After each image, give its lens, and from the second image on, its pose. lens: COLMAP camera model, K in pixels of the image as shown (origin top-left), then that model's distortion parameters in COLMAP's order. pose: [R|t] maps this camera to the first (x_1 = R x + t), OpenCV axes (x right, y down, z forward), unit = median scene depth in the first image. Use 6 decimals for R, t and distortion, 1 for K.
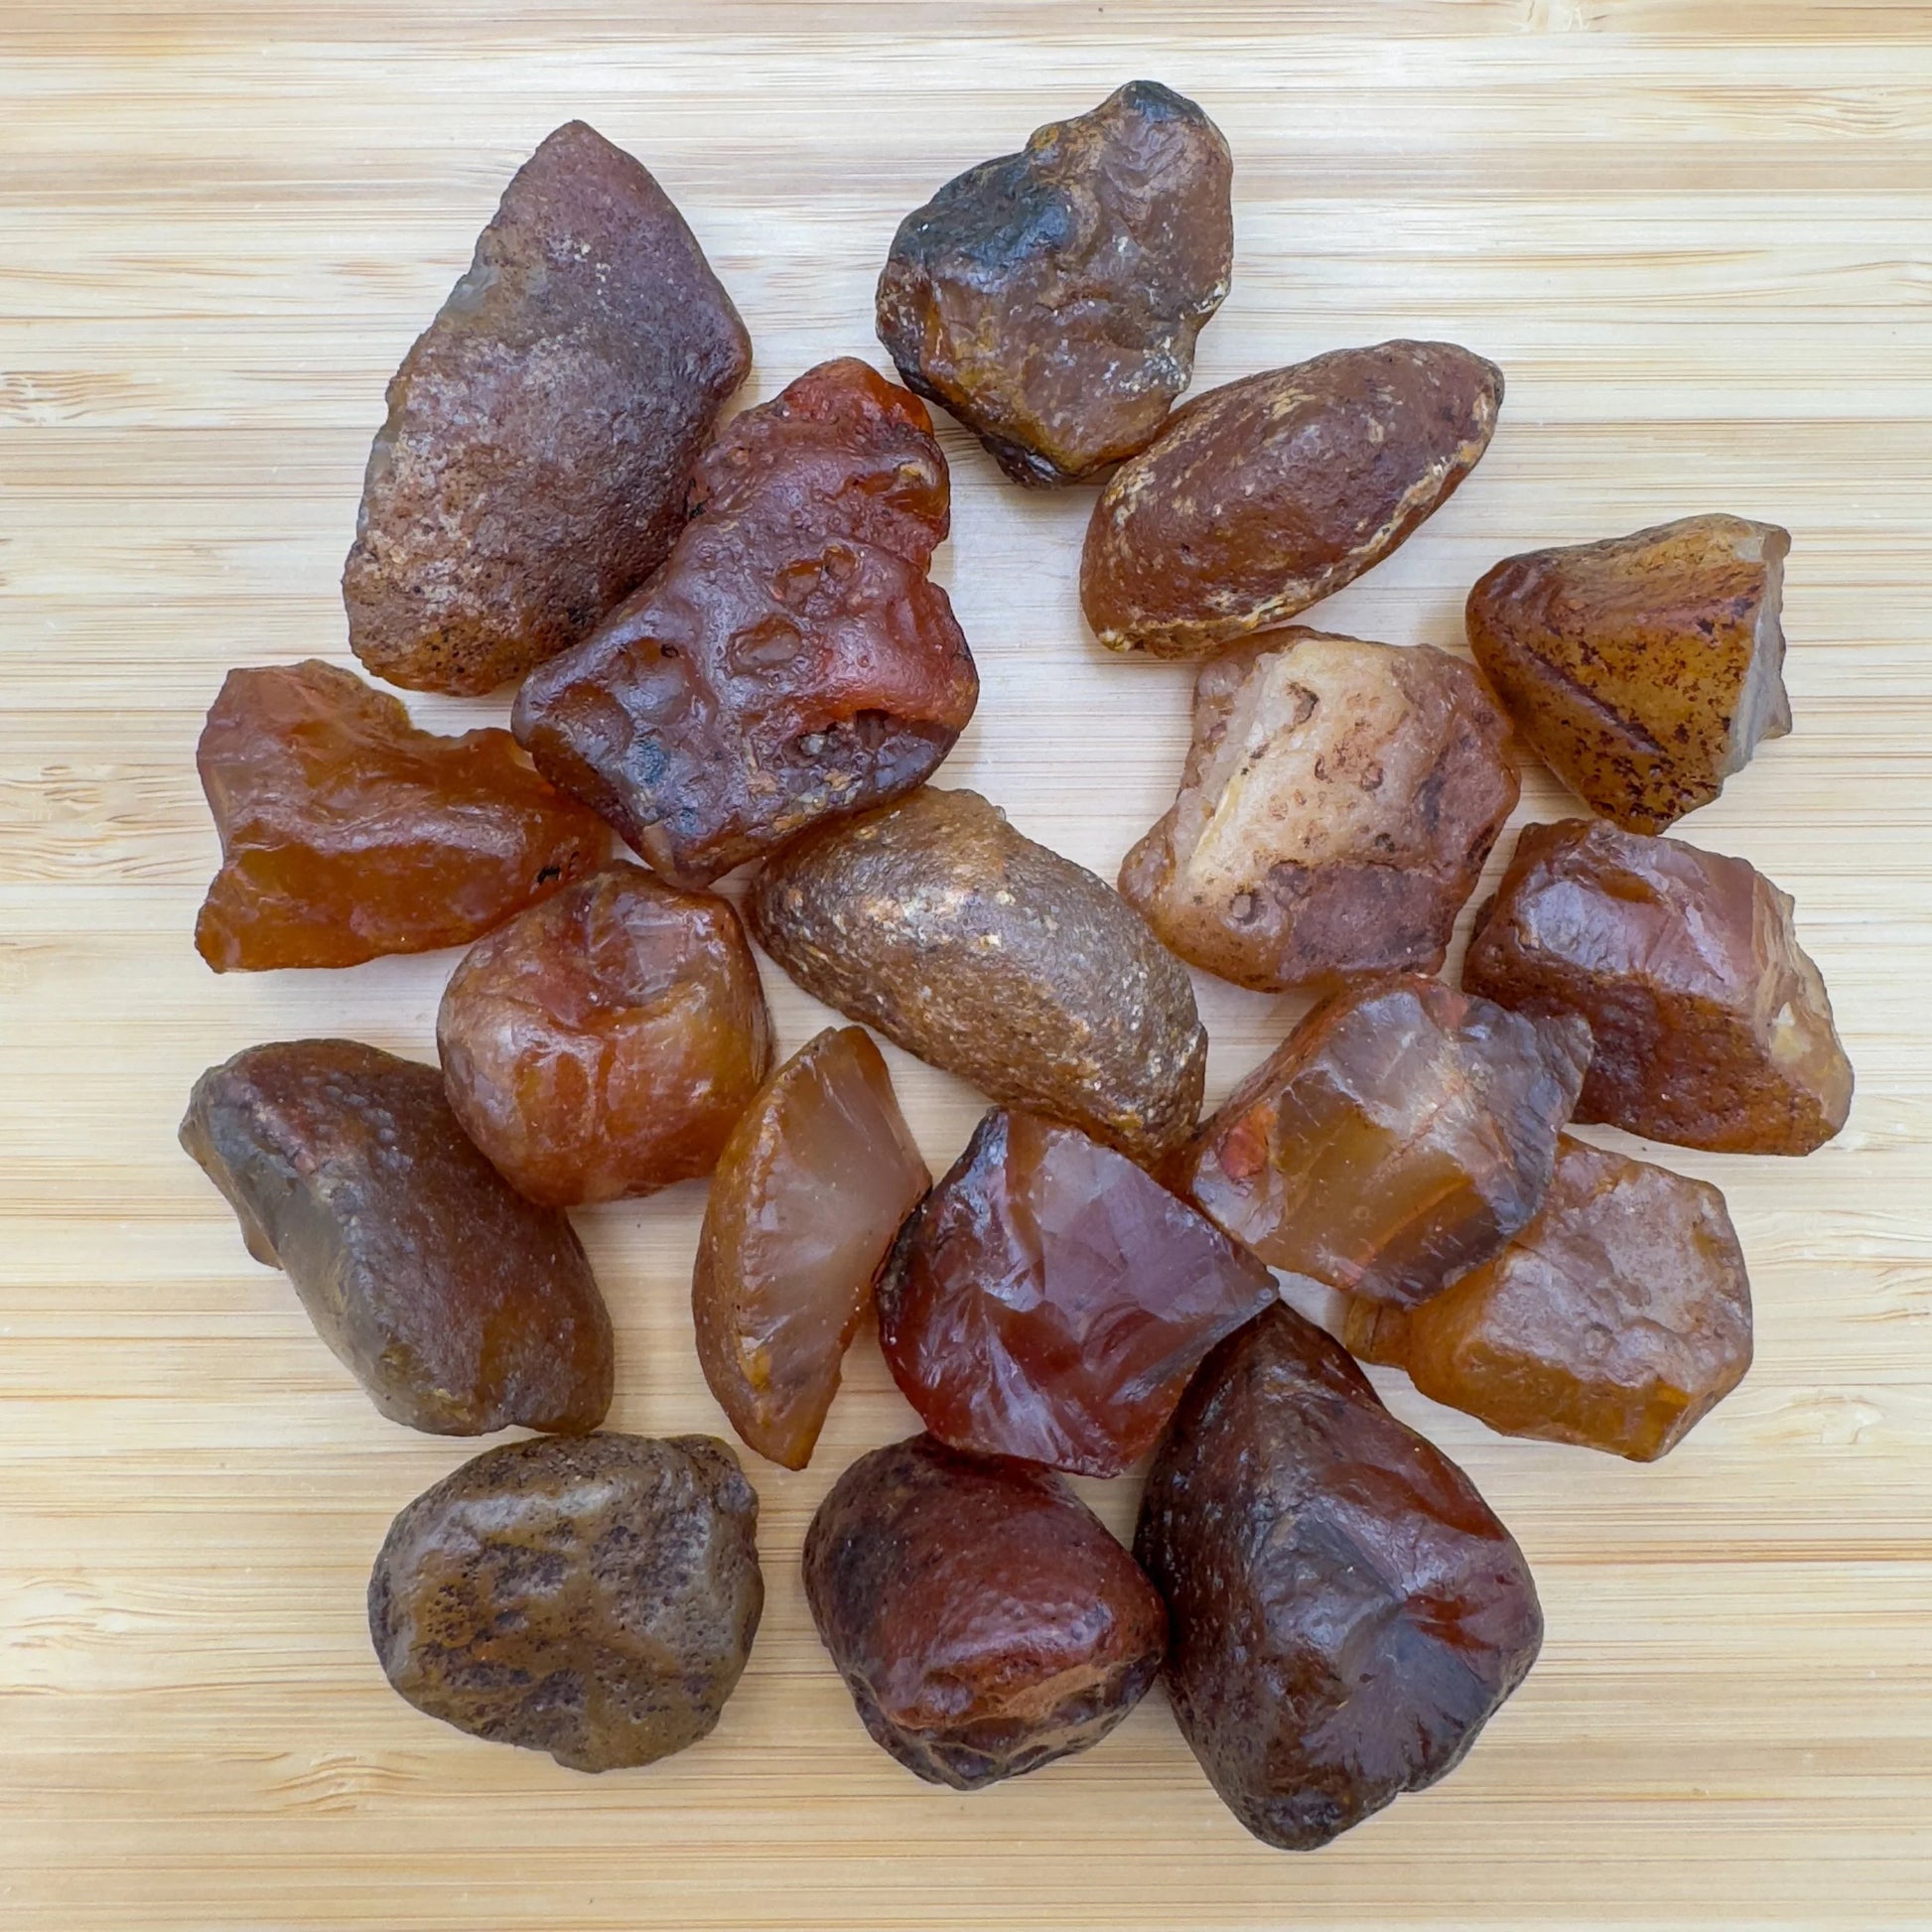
lens RADIAL K [[1876.0, 0, 966.0], [0, 1876.0, 858.2], [0, 0, 1]] dist [-0.004358, -0.008329]
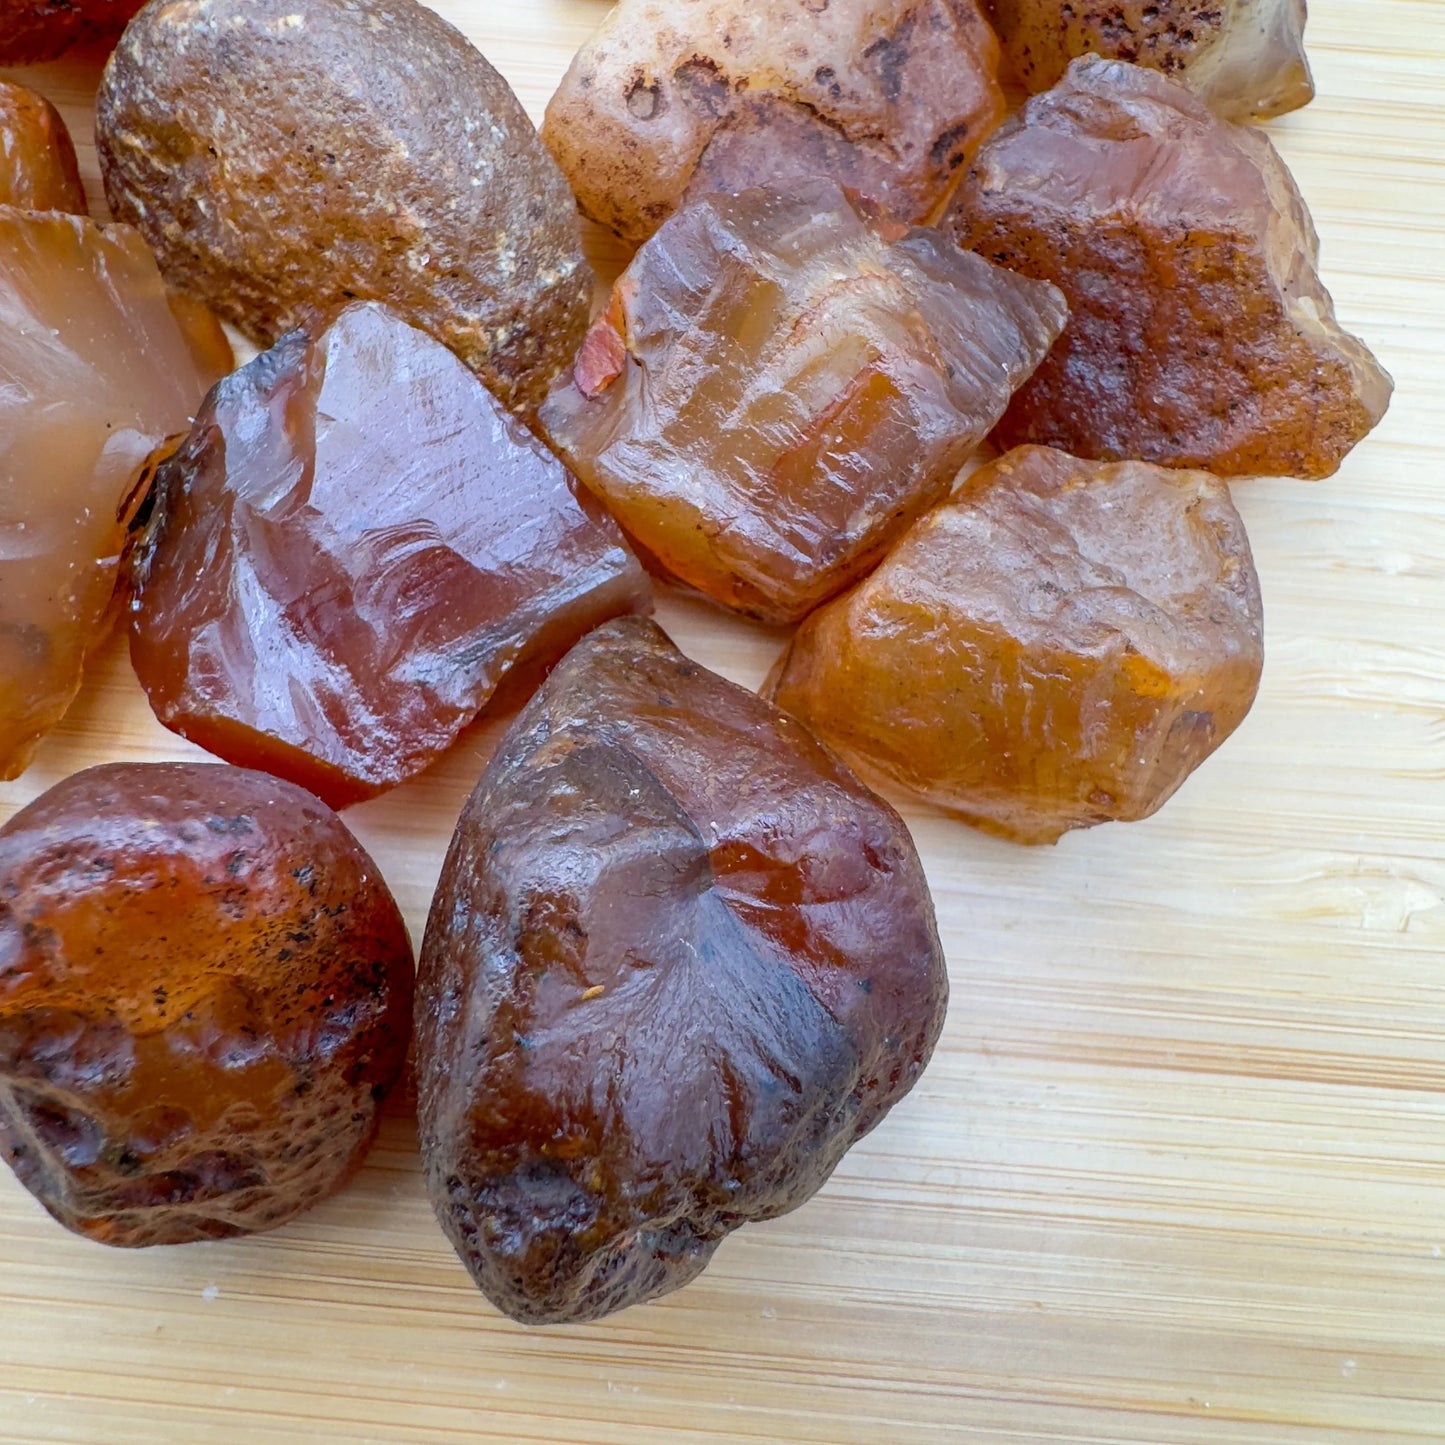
lens RADIAL K [[1403.1, 0, 722.5], [0, 1403.1, 641.9], [0, 0, 1]] dist [-0.004358, -0.008329]
pose [[0.995793, 0.091048, -0.010366, 0.210565], [-0.090970, 0.968602, -0.231374, 0.392194], [-0.011025, 0.231343, 0.972810, 0.459473]]
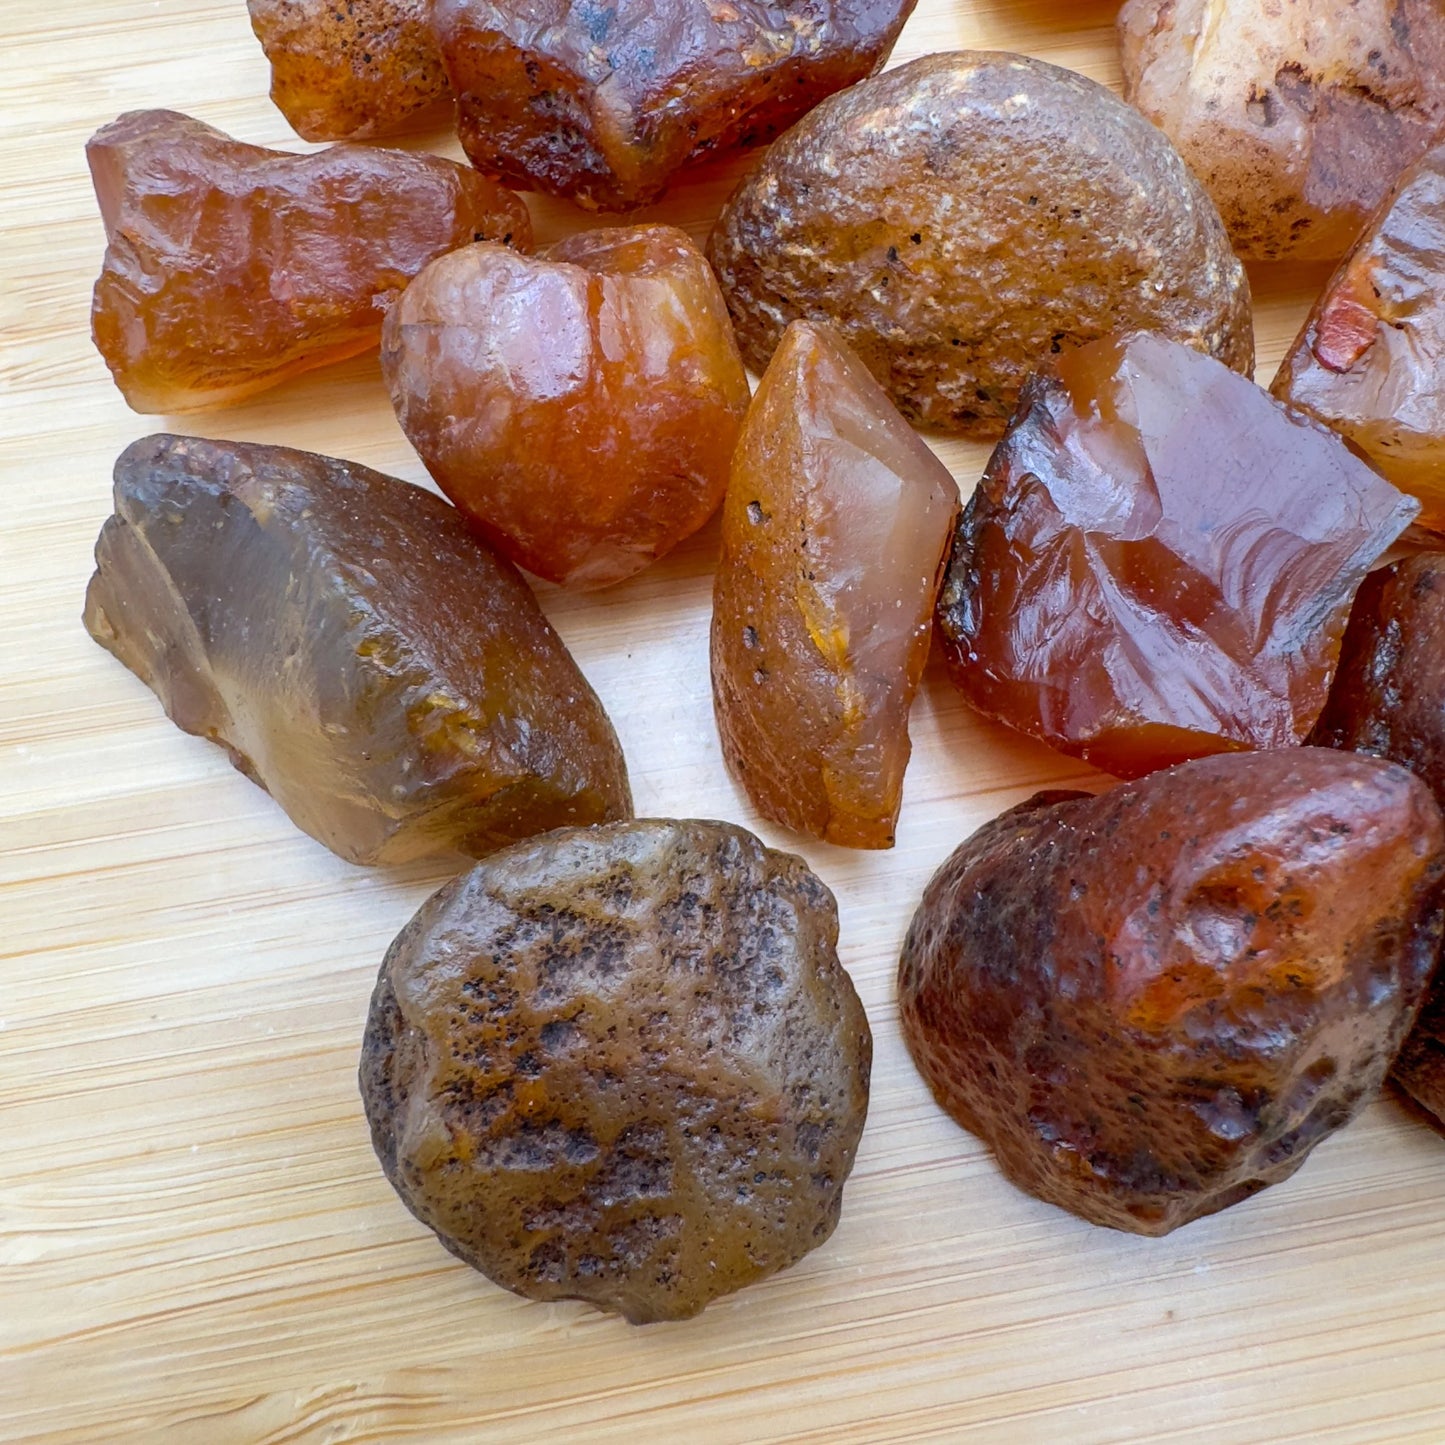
lens RADIAL K [[1403.1, 0, 722.5], [0, 1403.1, 641.9], [0, 0, 1]] dist [-0.004358, -0.008329]
pose [[0.986791, -0.153500, 0.051789, -0.182217], [0.161830, 0.948691, -0.271653, 0.410519], [-0.007433, 0.276446, 0.961001, 0.422573]]
